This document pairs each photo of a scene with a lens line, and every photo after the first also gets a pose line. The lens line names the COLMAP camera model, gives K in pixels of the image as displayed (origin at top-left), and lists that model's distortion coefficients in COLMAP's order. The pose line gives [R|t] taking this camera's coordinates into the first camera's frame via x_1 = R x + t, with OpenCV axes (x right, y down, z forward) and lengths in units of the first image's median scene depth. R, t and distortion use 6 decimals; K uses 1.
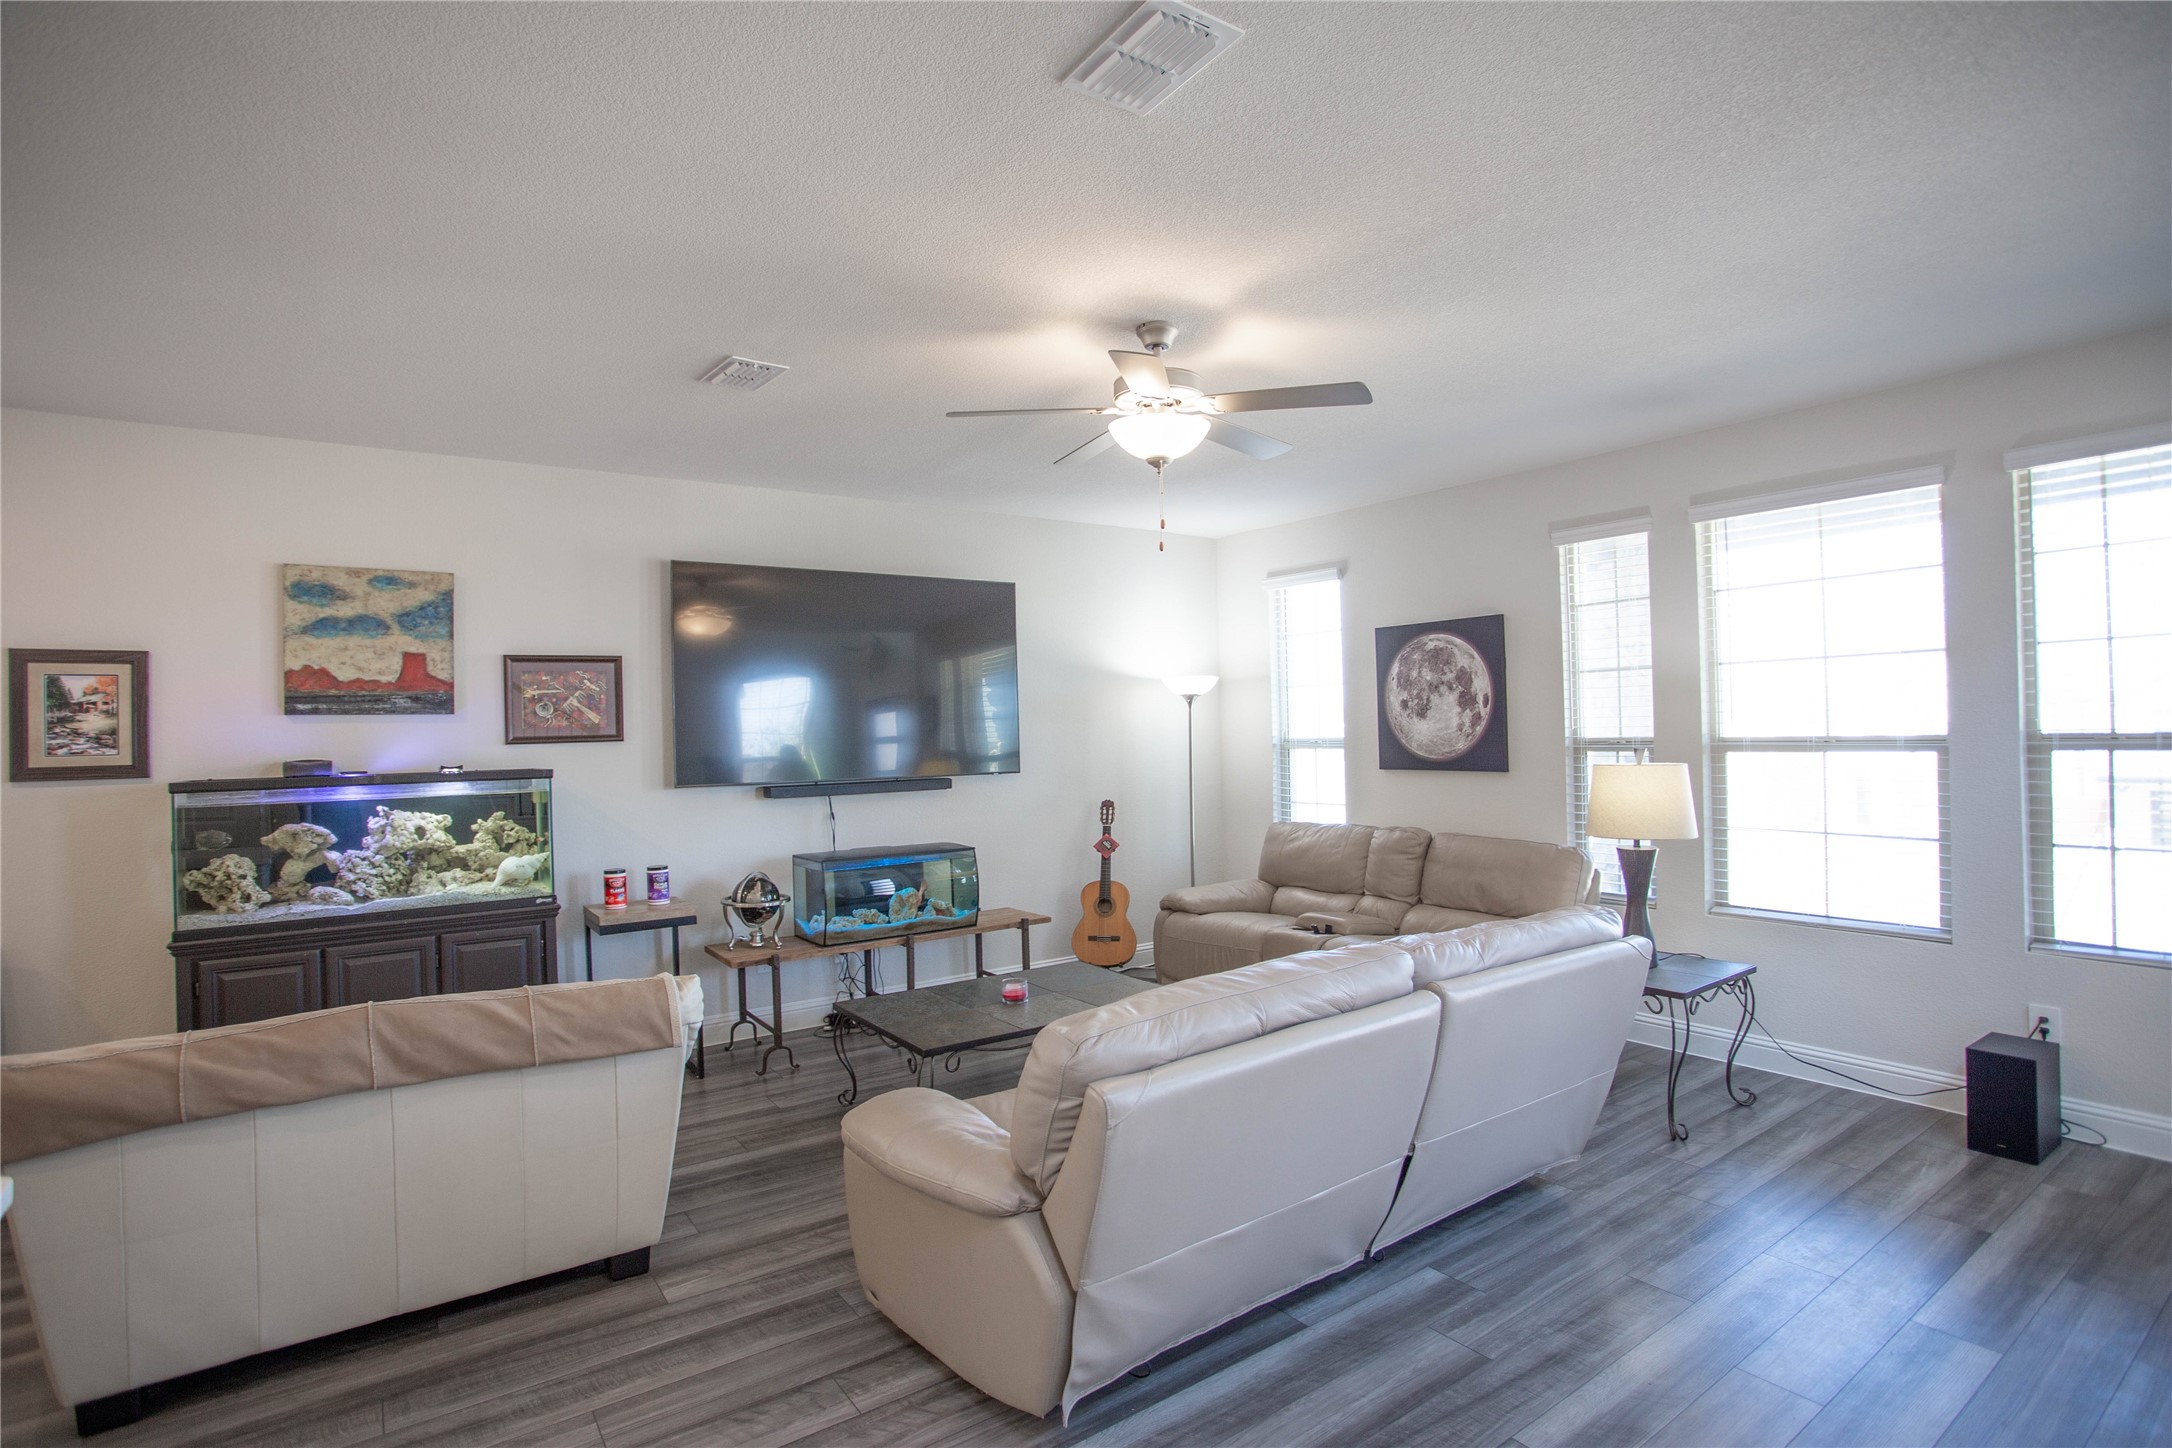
lens RADIAL K [[1047.0, 0, 1096.1], [0, 1047.0, 724.3], [0, 0, 1]] dist [-0.067155, 0.020187]
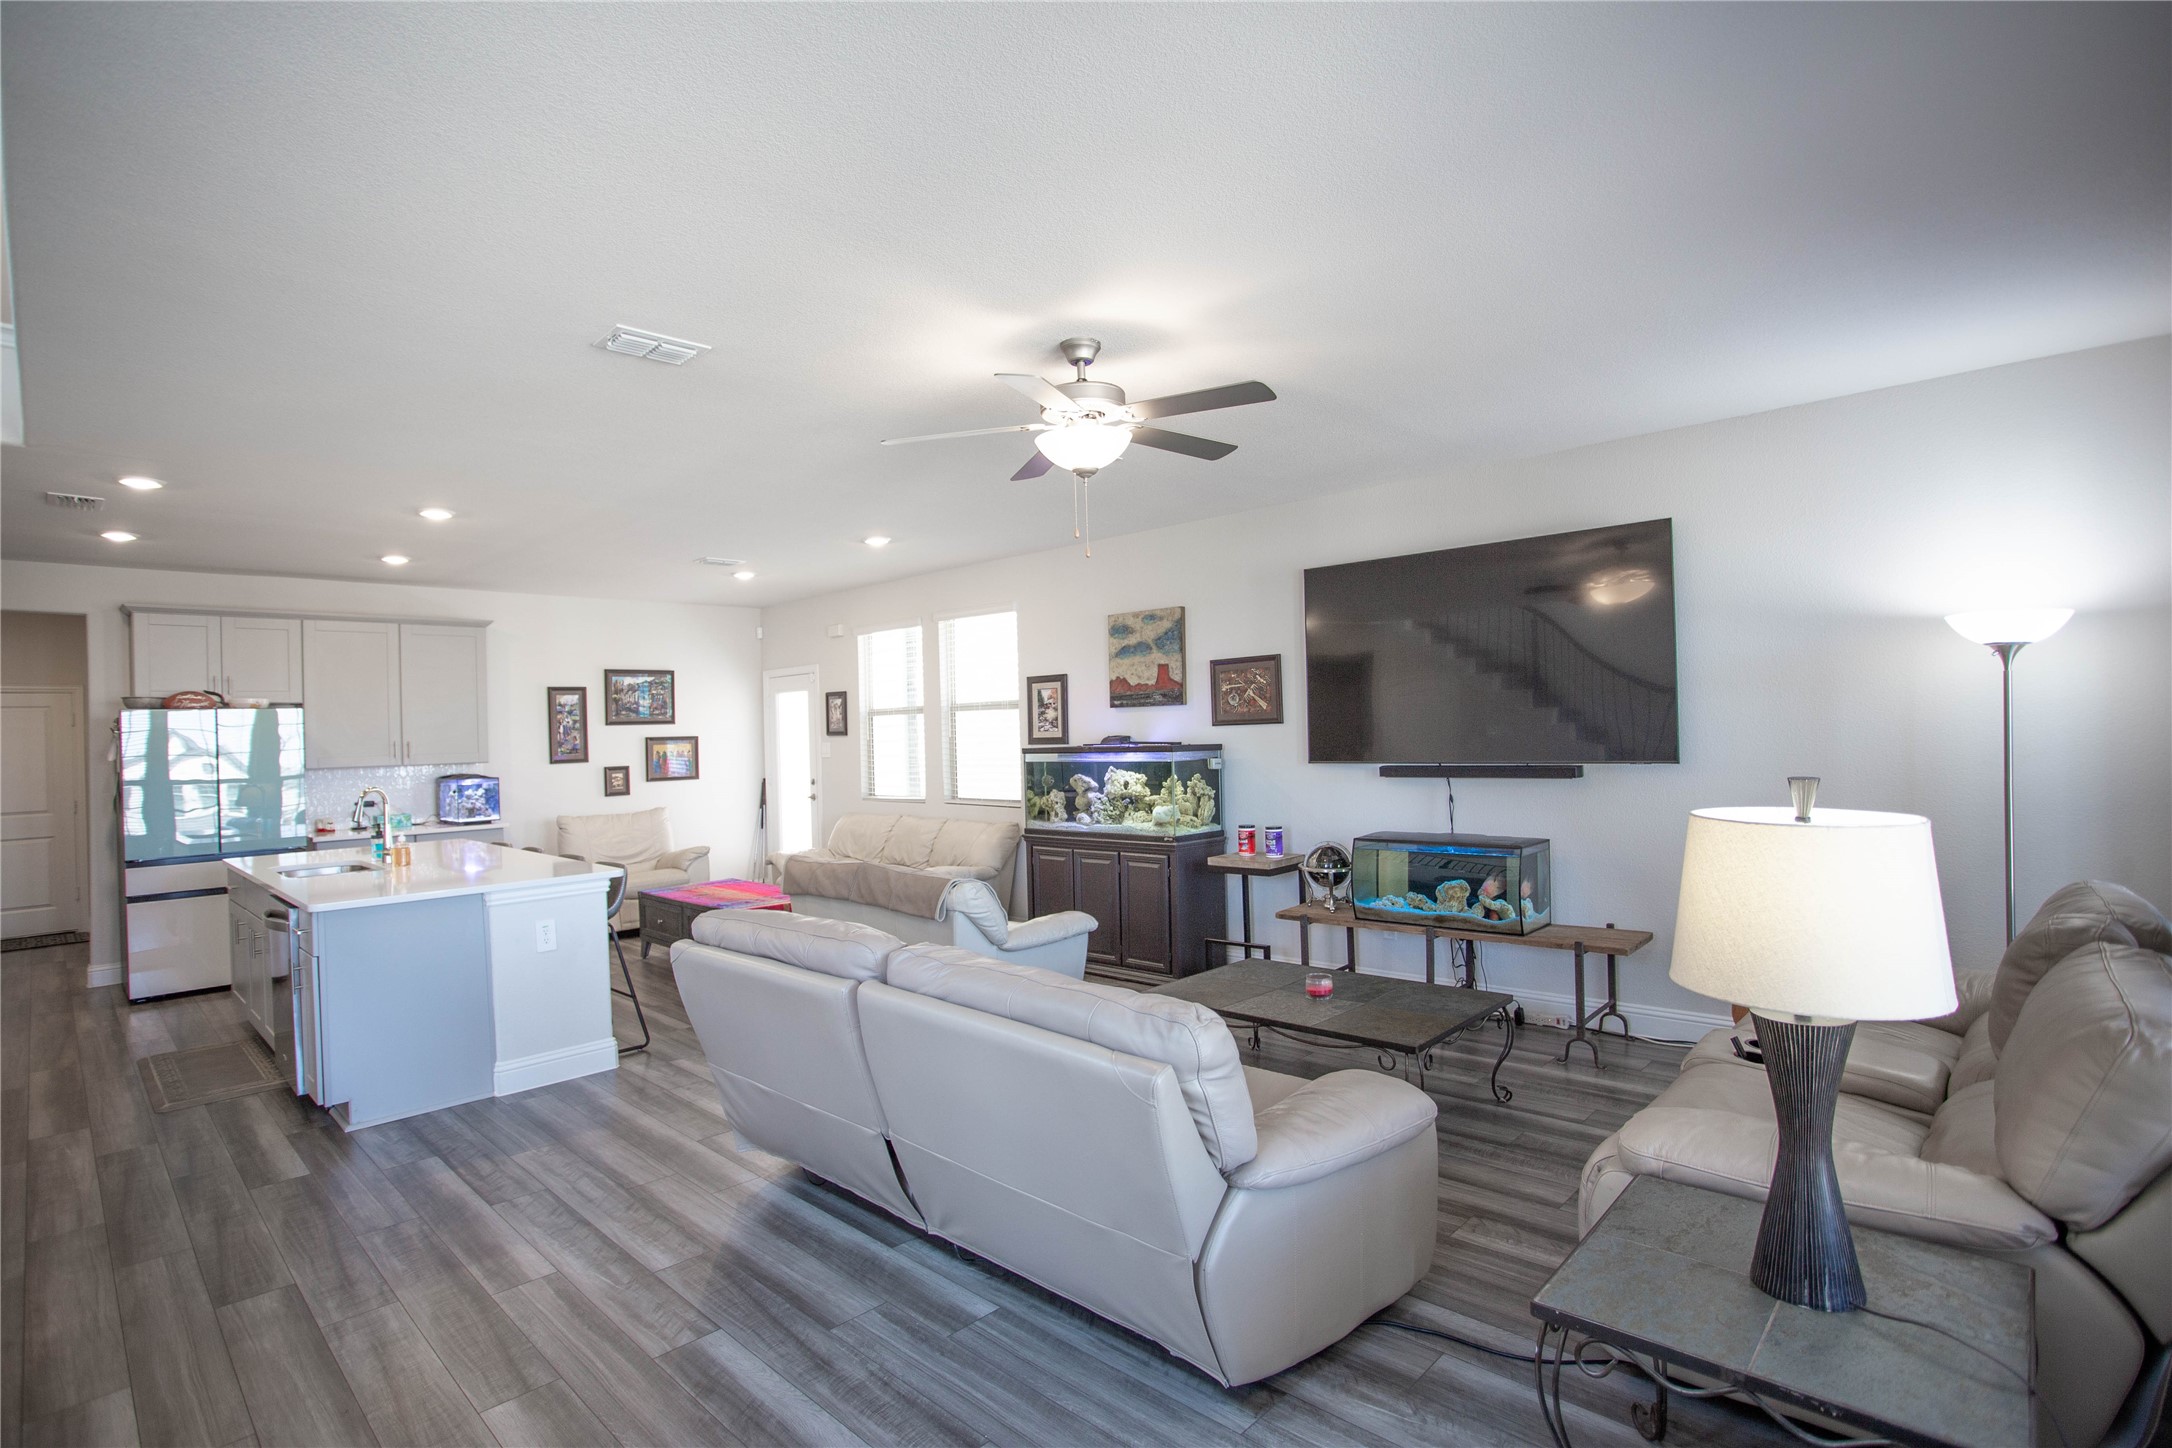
lens RADIAL K [[1047.0, 0, 1053.5], [0, 1047.0, 721.5], [0, 0, 1]] dist [-0.067155, 0.020187]
pose [[0.175285, 0.009159, -0.984475, 0.817534], [0.034226, 0.999296, 0.015391, -0.015765], [0.983923, -0.036393, 0.174848, 0.584287]]
